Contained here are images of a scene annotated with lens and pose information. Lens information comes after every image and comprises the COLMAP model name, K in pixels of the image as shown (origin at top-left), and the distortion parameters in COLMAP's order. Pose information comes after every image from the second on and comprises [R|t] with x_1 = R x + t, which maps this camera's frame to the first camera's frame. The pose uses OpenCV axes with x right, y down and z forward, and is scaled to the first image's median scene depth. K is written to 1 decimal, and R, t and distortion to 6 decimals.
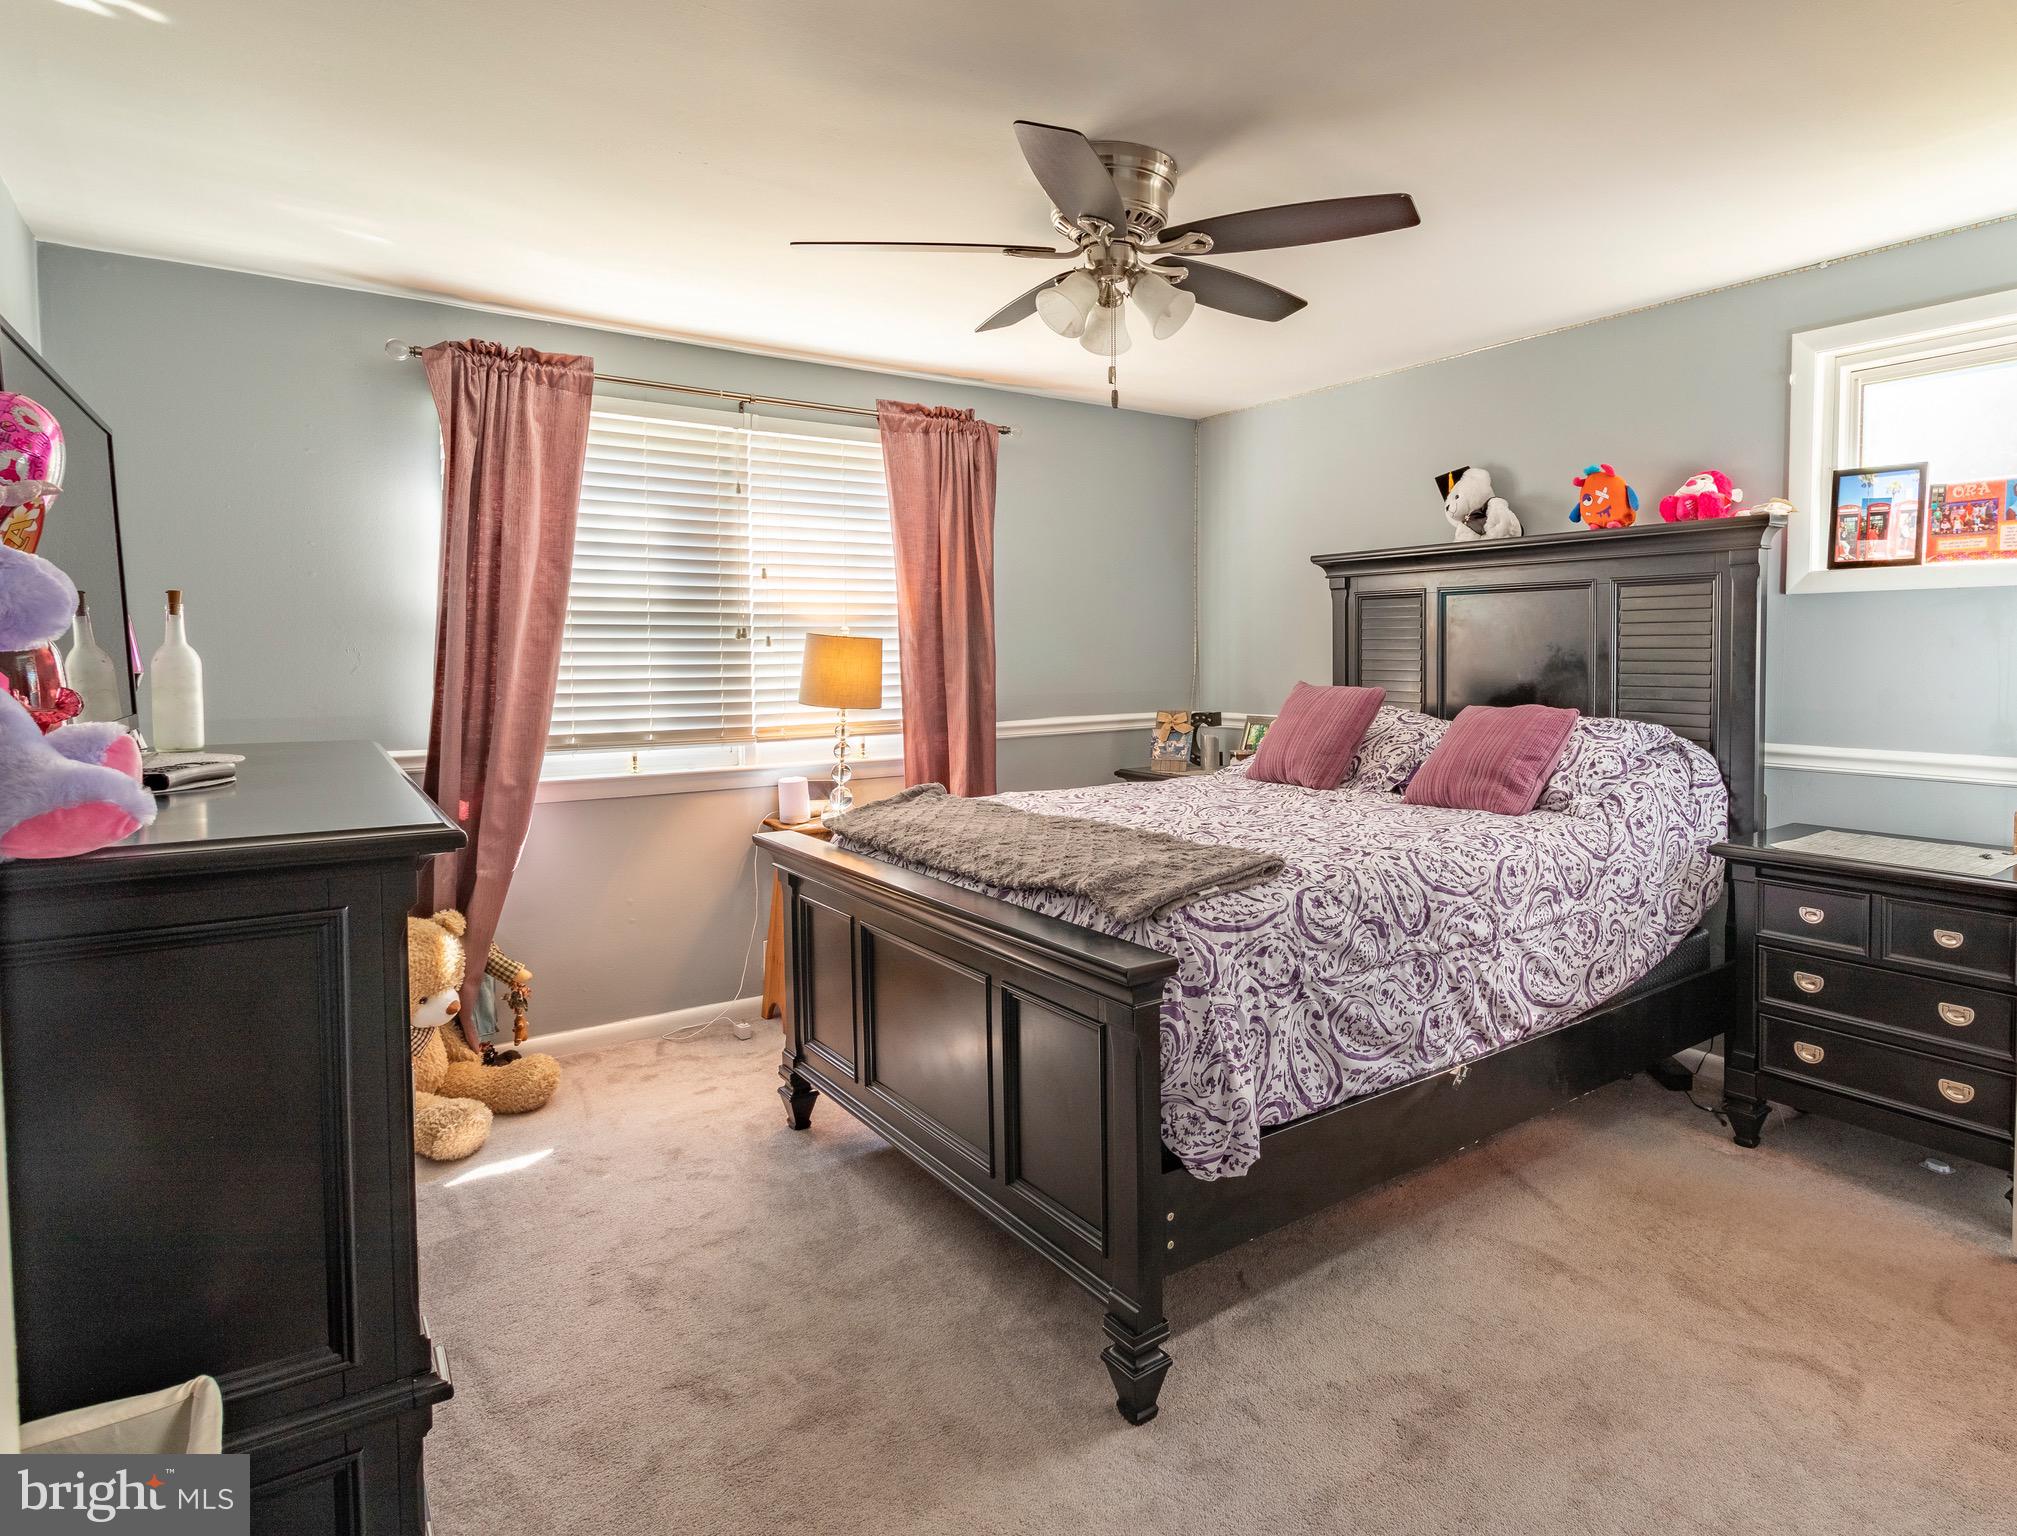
lens RADIAL K [[1348.3, 0, 1008.6], [0, 1348.3, 653.9], [0, 0, 1]] dist [-0.001519, -0.000549]
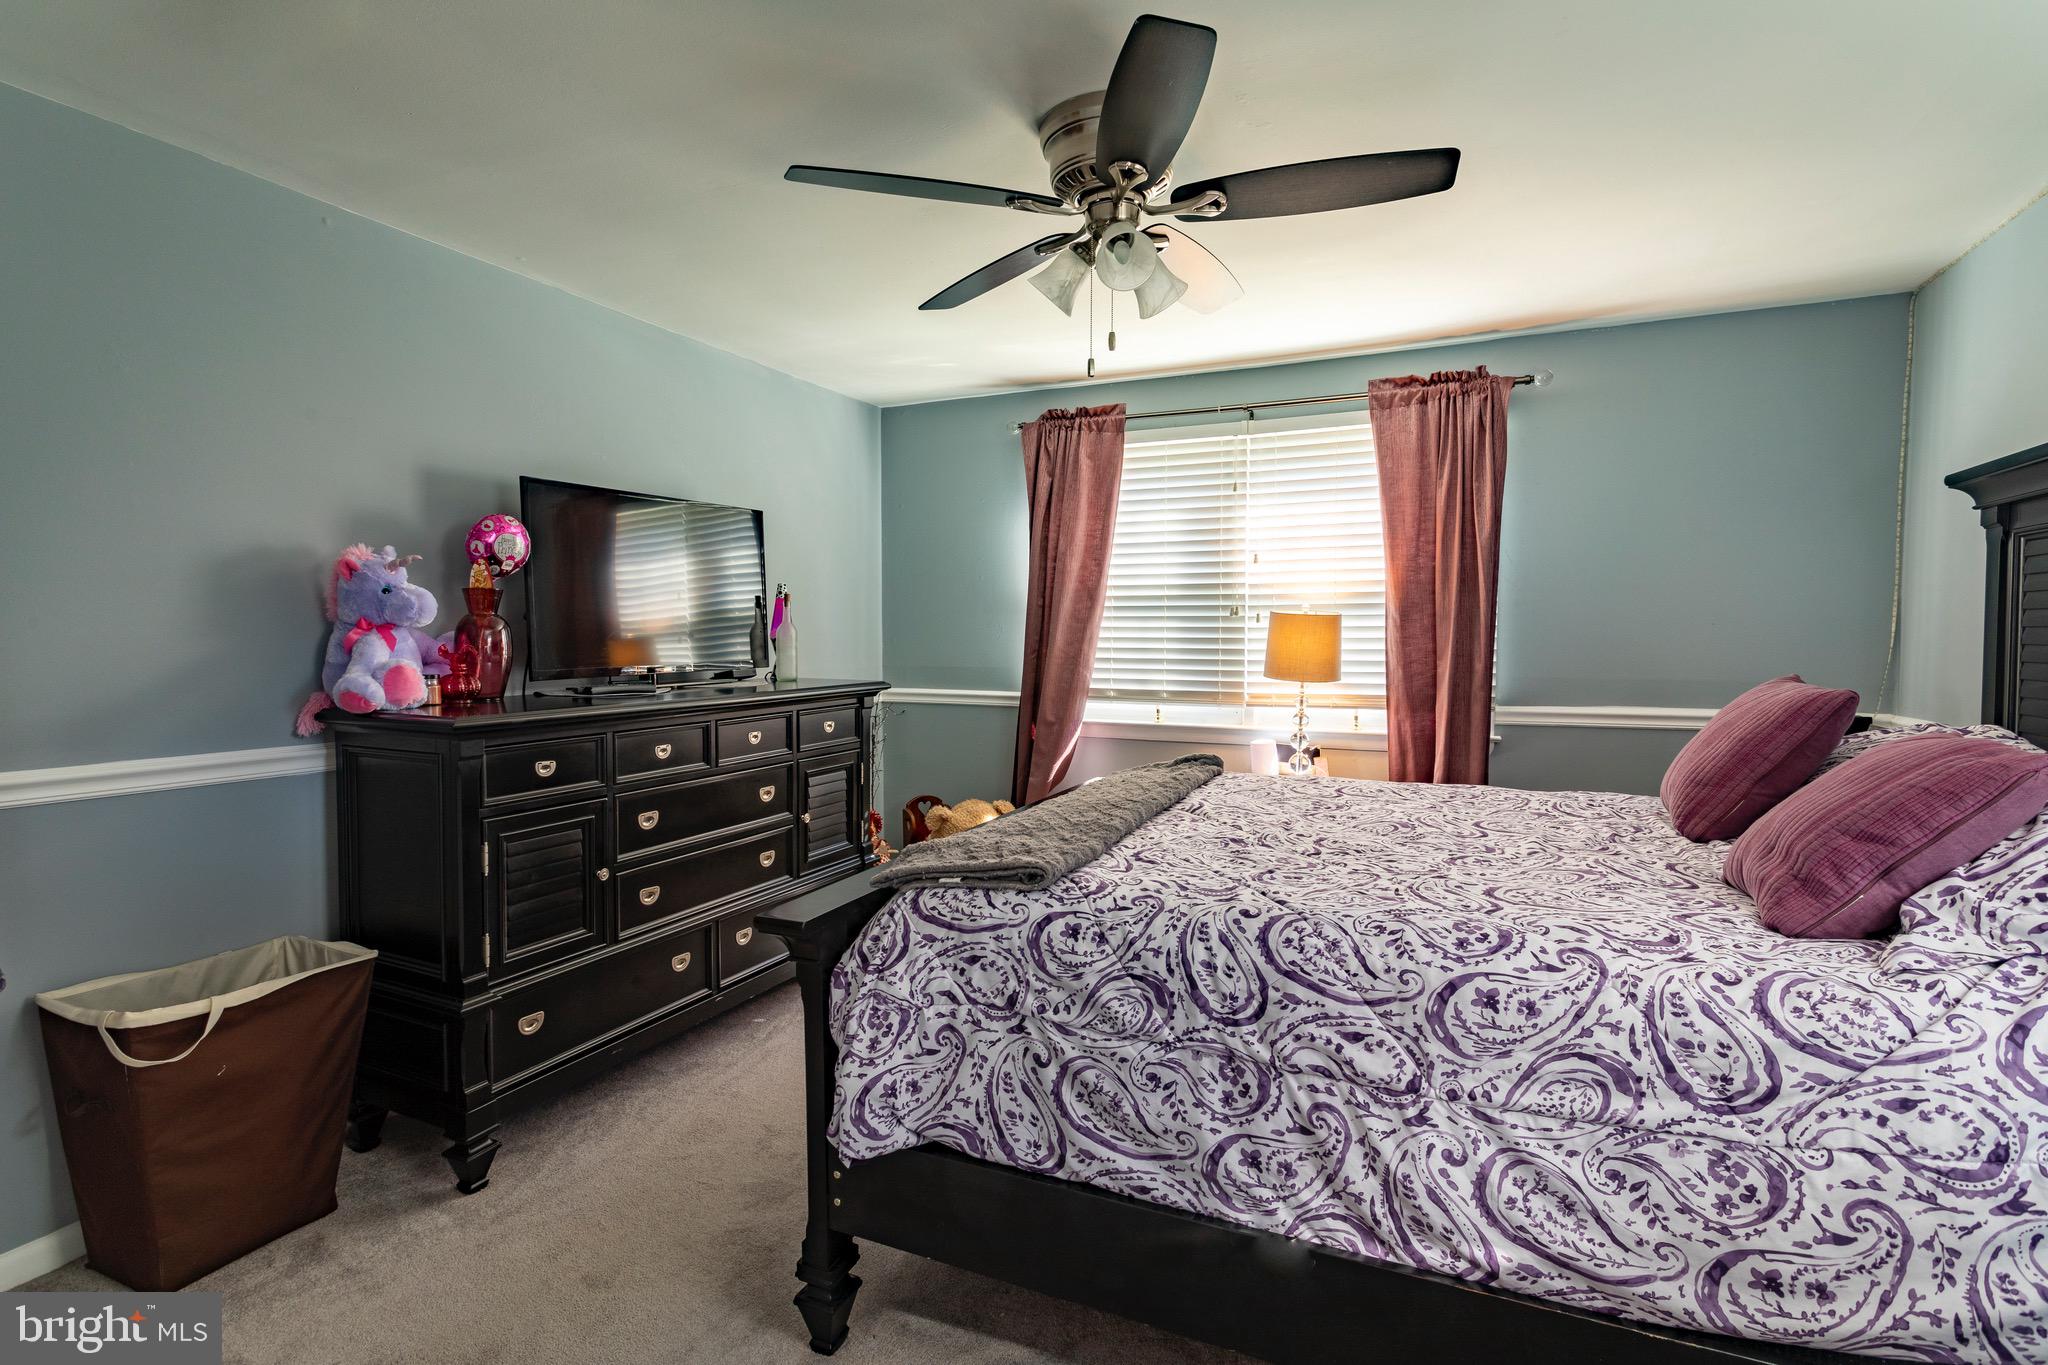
lens RADIAL K [[1001.4, 0, 1018.4], [0, 1001.4, 635.2], [0, 0, 1]] dist [-0.005747, 0.005596]
pose [[0.434518, 0.010349, -0.900604, 0.669038], [-0.002897, 0.999945, 0.010093, -0.003927], [0.900659, -0.001776, 0.434524, 0.609937]]
